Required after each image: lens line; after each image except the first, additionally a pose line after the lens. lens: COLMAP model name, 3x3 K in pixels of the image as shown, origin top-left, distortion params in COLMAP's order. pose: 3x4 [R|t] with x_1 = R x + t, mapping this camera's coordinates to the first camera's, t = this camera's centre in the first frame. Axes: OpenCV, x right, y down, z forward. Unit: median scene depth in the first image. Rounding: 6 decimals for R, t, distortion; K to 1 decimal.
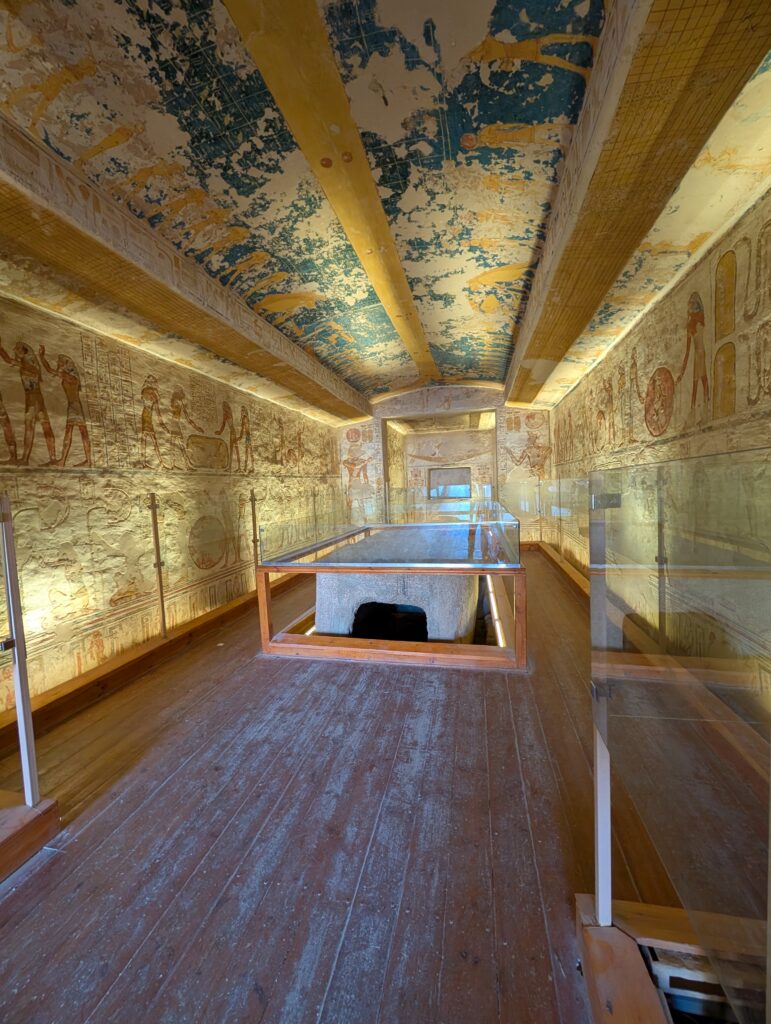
lens RADIAL K [[386.5, 0, 386.9], [0, 386.5, 512.3], [0, 0, 1]] dist [0.002739, -0.000370]
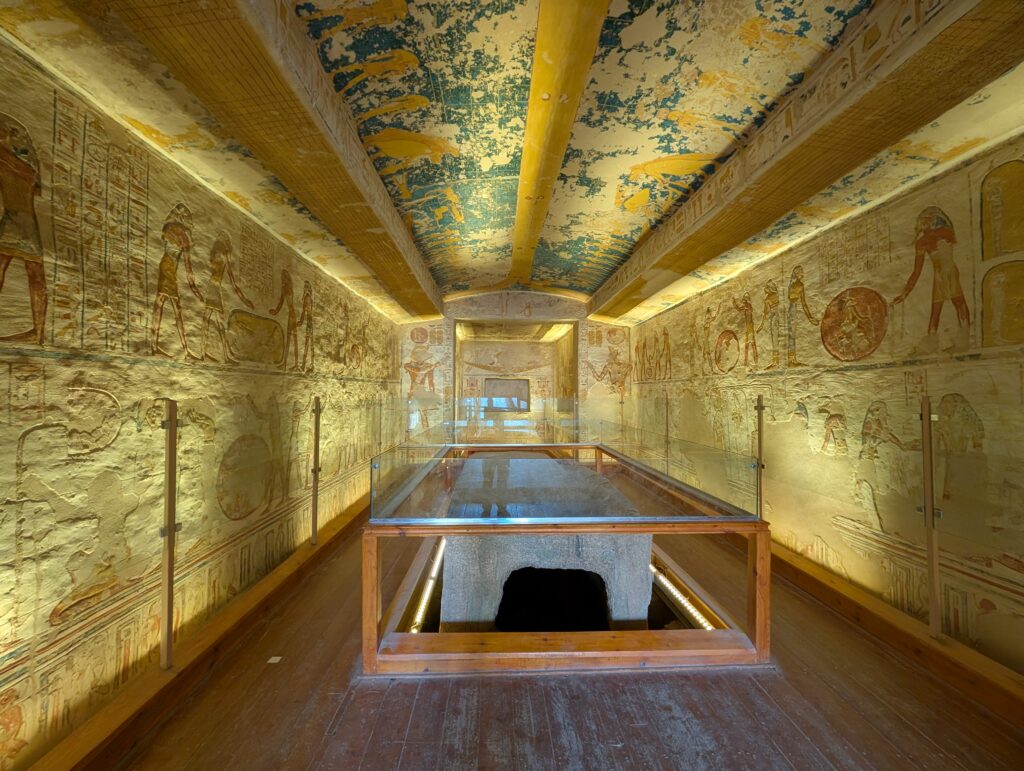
lens RADIAL K [[386.5, 0, 510.0], [0, 386.5, 385.6], [0, 0, 1]] dist [0.002739, -0.000370]
pose [[0.962435, 0.051595, 0.266566, -0.284339], [-0.026943, 0.995081, -0.095327, -0.029051], [-0.270174, 0.084564, 0.959091, 0.325983]]
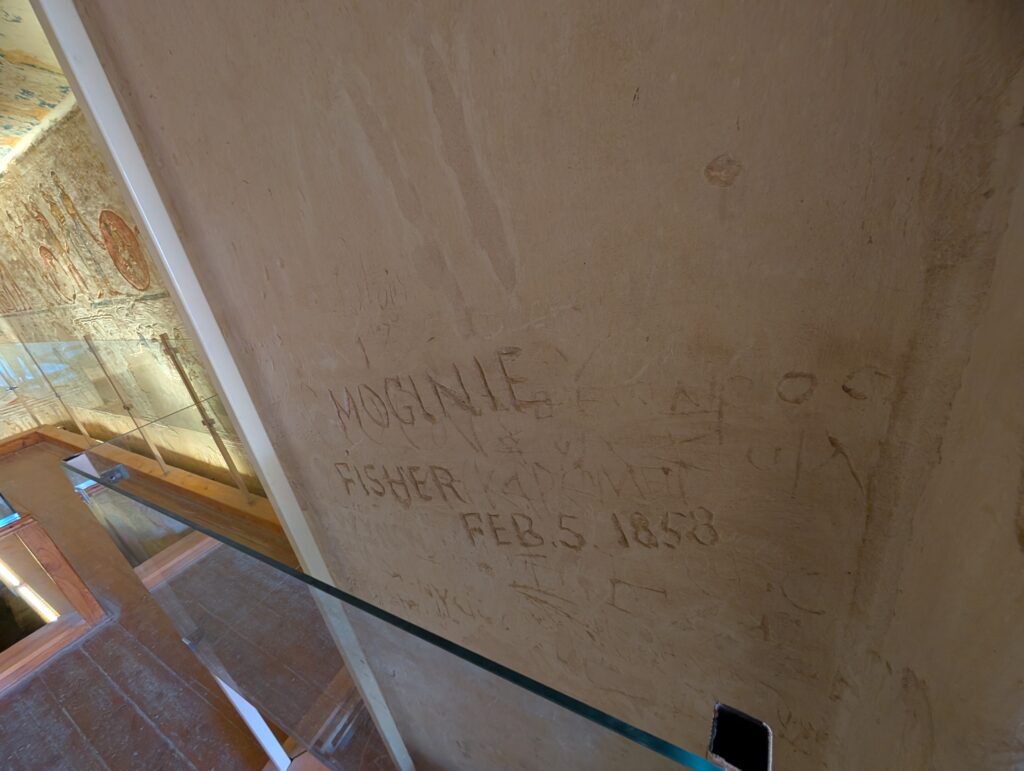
lens RADIAL K [[386.5, 0, 510.6], [0, 386.5, 385.1], [0, 0, 1]] dist [0.002739, -0.000370]
pose [[0.249244, -0.362593, 0.898000, 0.021015], [0.200849, 0.926456, 0.318337, -0.100170], [-0.947384, 0.101019, 0.303741, -0.056922]]
